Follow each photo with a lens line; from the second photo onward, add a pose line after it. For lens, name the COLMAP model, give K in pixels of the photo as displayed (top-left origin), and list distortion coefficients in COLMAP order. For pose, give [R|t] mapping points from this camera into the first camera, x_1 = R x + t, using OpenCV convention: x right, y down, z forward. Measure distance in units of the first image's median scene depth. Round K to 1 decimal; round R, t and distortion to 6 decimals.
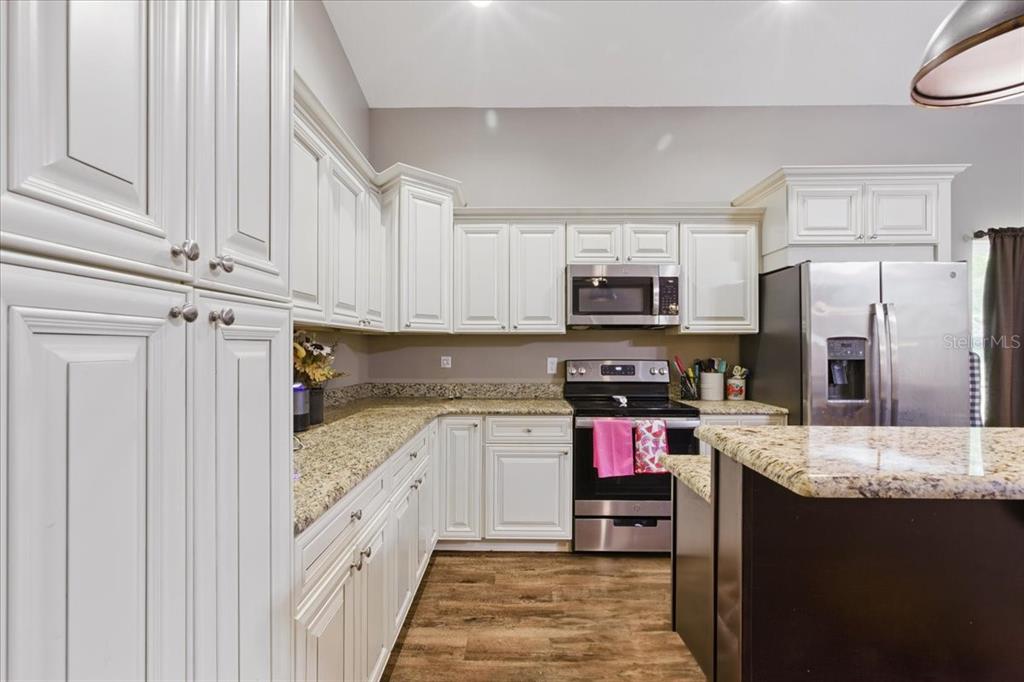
lens RADIAL K [[465.6, 0, 508.3], [0, 465.6, 343.6], [0, 0, 1]] dist [-0.000065, 0.000018]
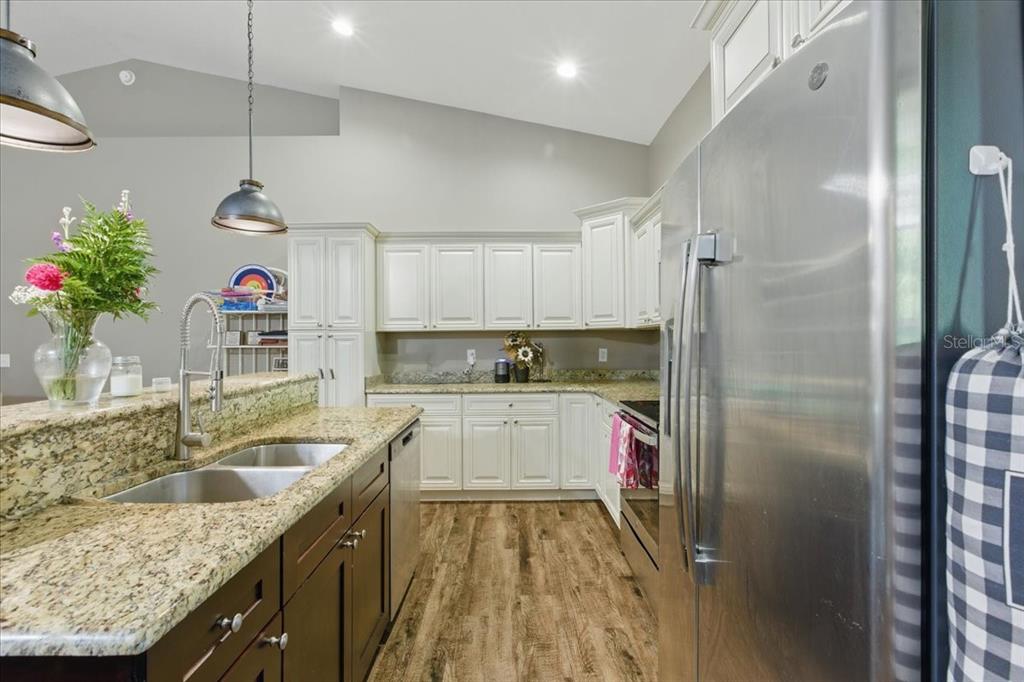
lens RADIAL K [[465.6, 0, 512.4], [0, 465.6, 340.2], [0, 0, 1]] dist [-0.000065, 0.000018]
pose [[0.020395, 0.000376, -0.999792, 1.371816], [0.007390, 0.999973, 0.000527, 0.006272], [0.999765, -0.007399, 0.020391, 0.905059]]
